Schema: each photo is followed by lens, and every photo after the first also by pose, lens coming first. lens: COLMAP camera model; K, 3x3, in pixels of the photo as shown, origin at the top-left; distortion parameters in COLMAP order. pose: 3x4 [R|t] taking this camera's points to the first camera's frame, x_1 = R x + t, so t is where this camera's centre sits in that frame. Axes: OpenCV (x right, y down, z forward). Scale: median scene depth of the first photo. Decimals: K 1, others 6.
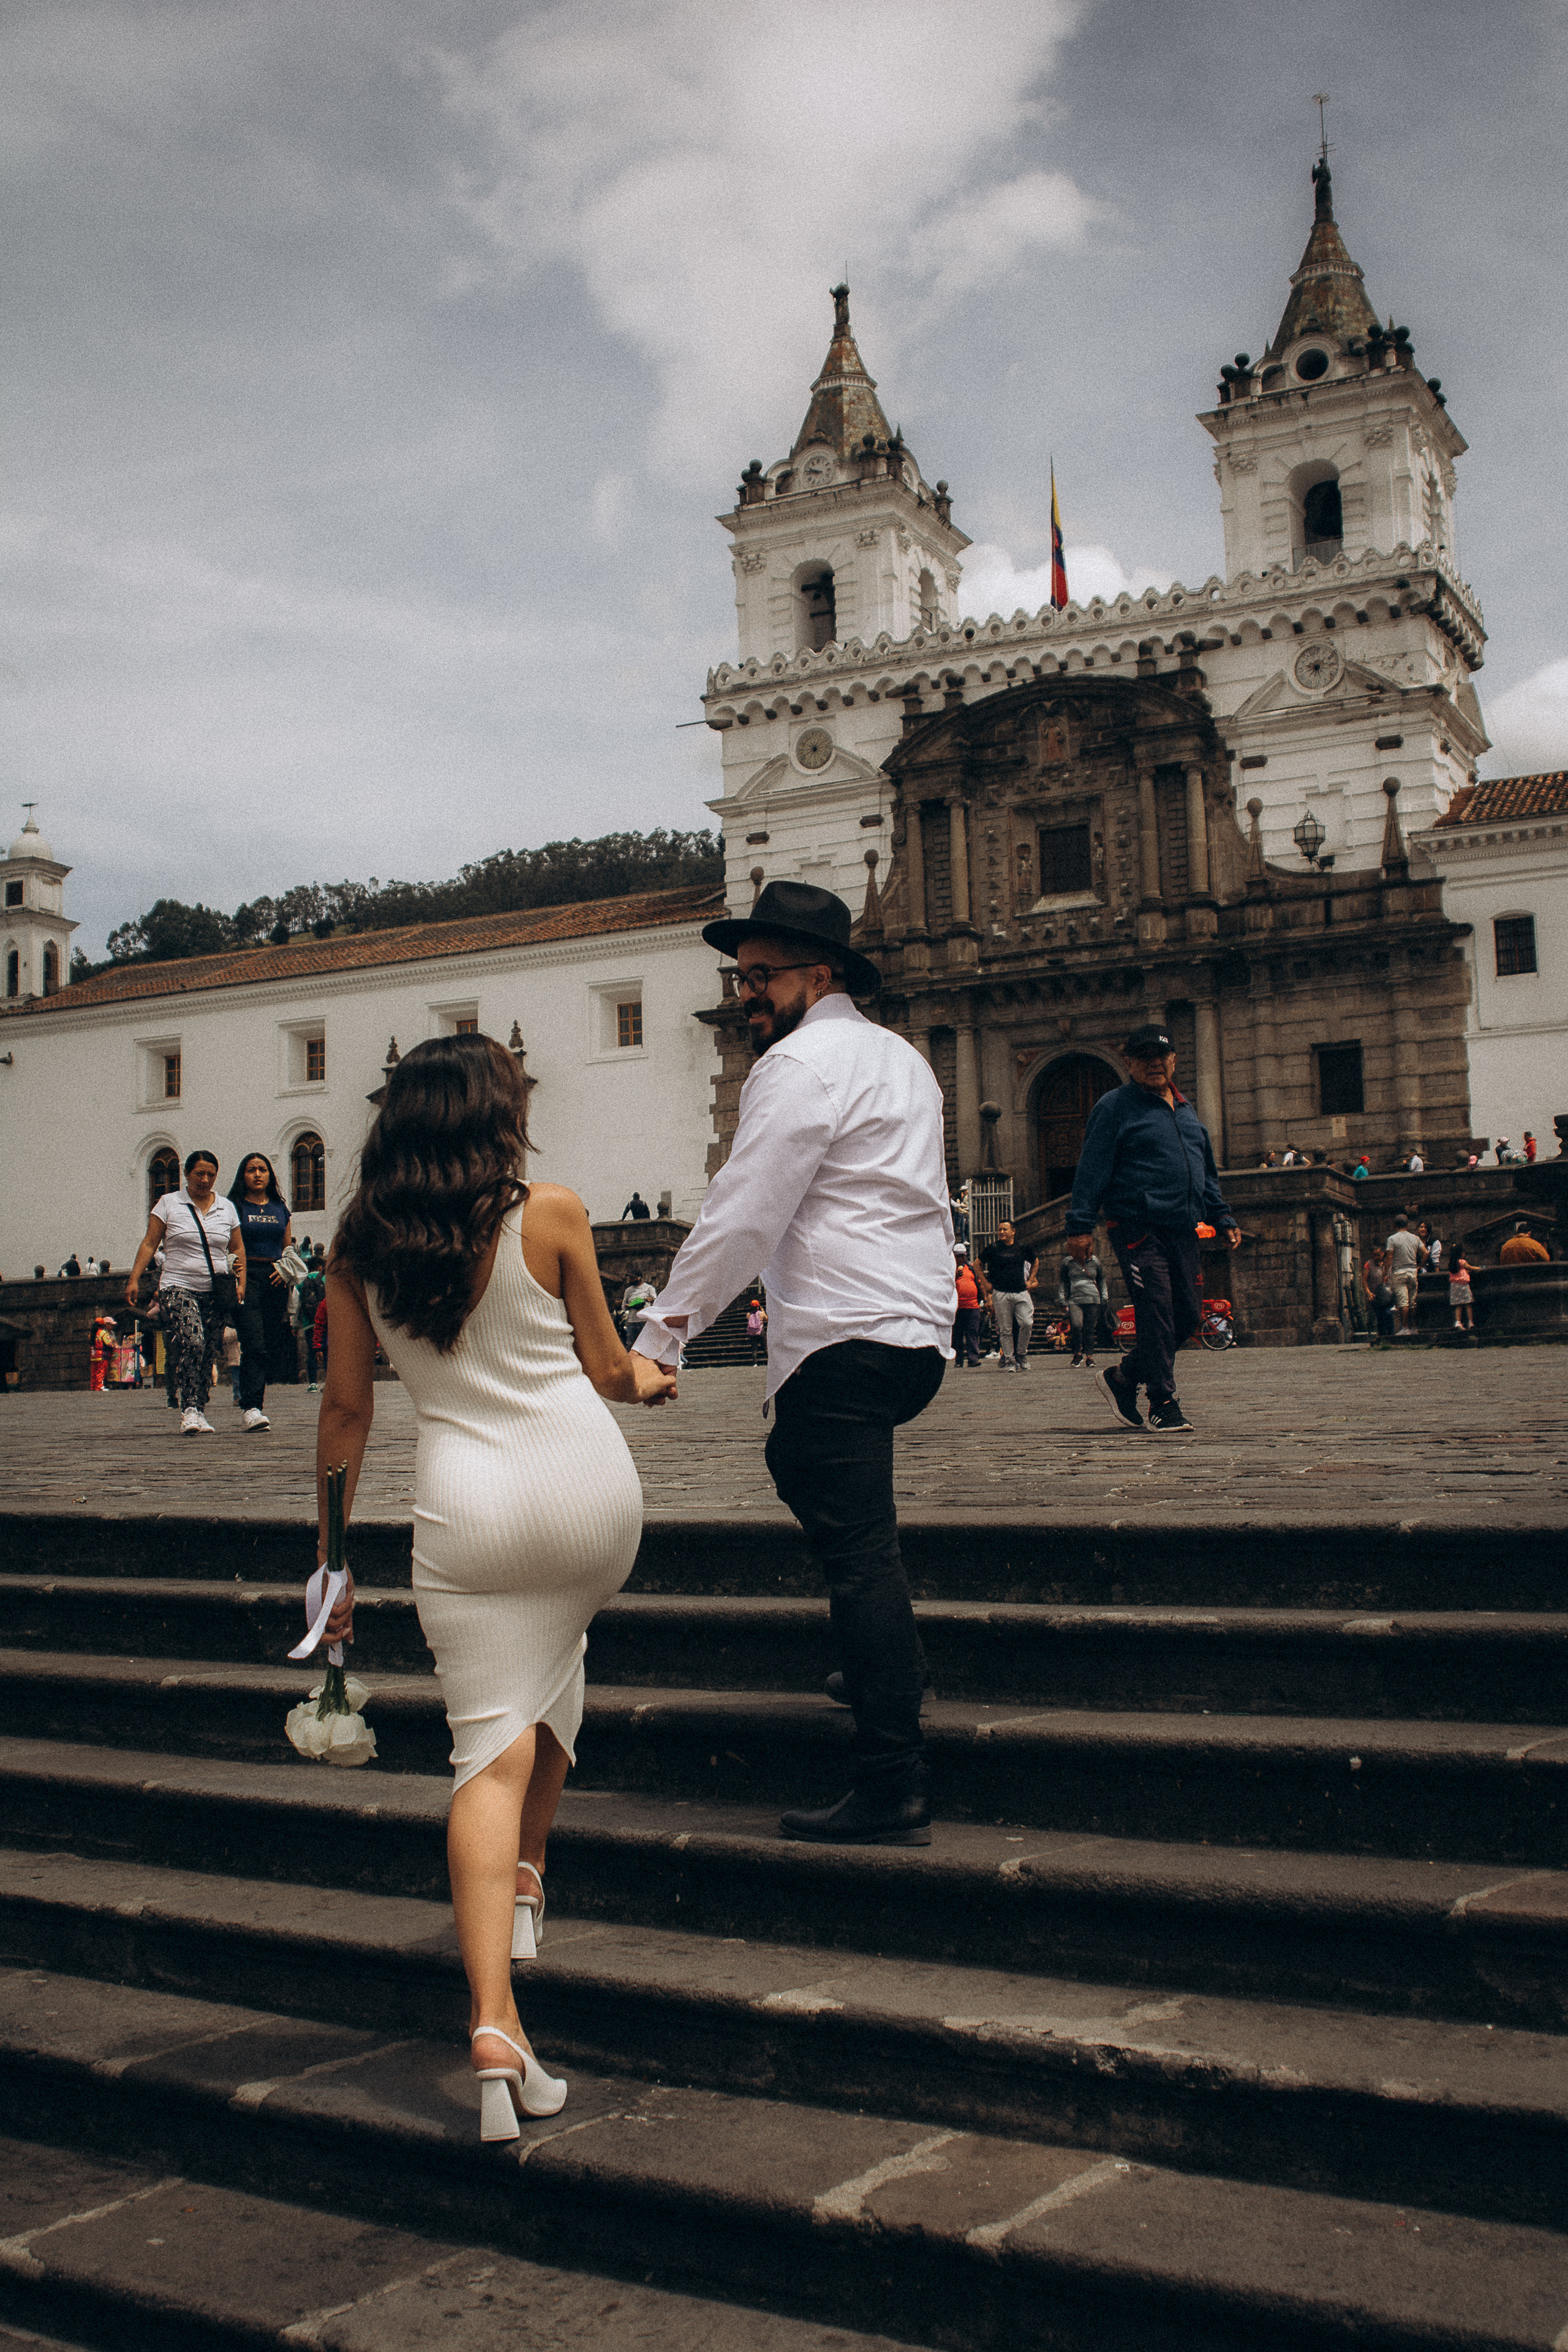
lens RADIAL K [[2411.8, 0, 783.0], [0, 2411.8, 1172.8], [0, 0, 1]] dist [-0.012941, 0.000000]
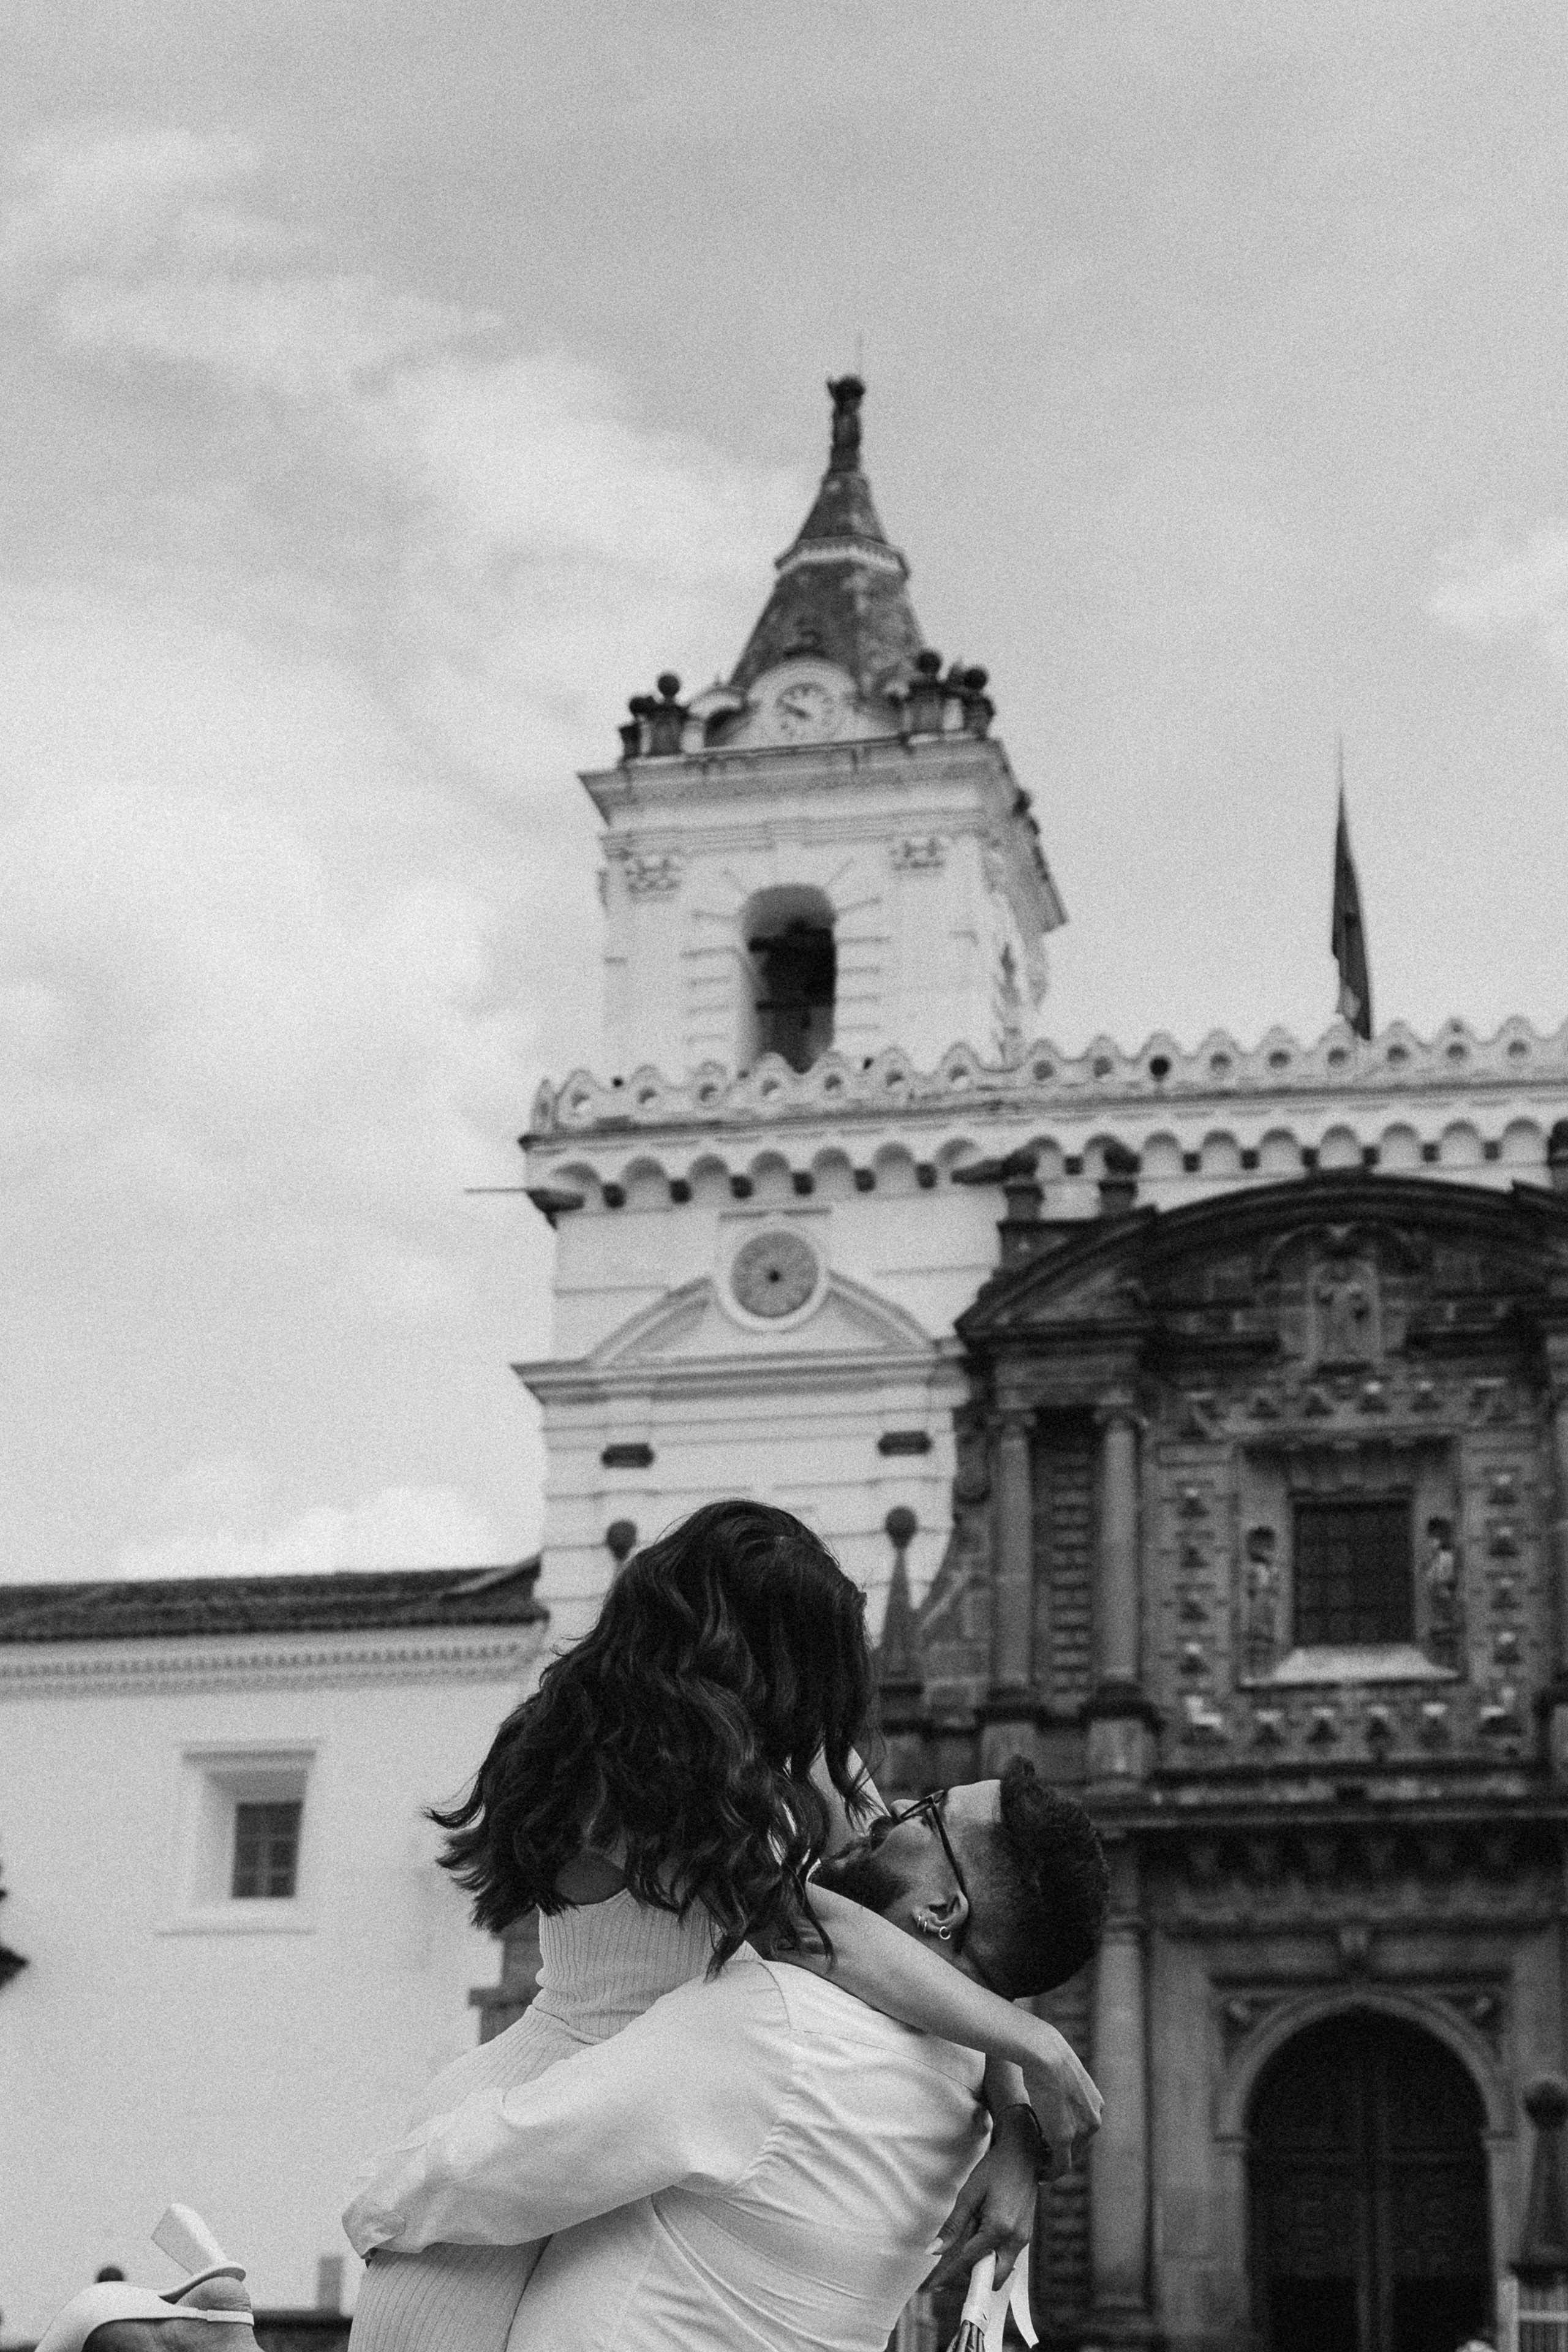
lens RADIAL K [[4384.1, 0, 784.0], [0, 4384.1, 1177.3], [0, 0, 1]] dist [-0.048650, 0.000000]
pose [[0.976715, 0.133445, 0.167988, -0.129078], [-0.086485, 0.961477, -0.260926, 0.020027], [-0.196335, 0.240322, 0.950630, 0.227261]]
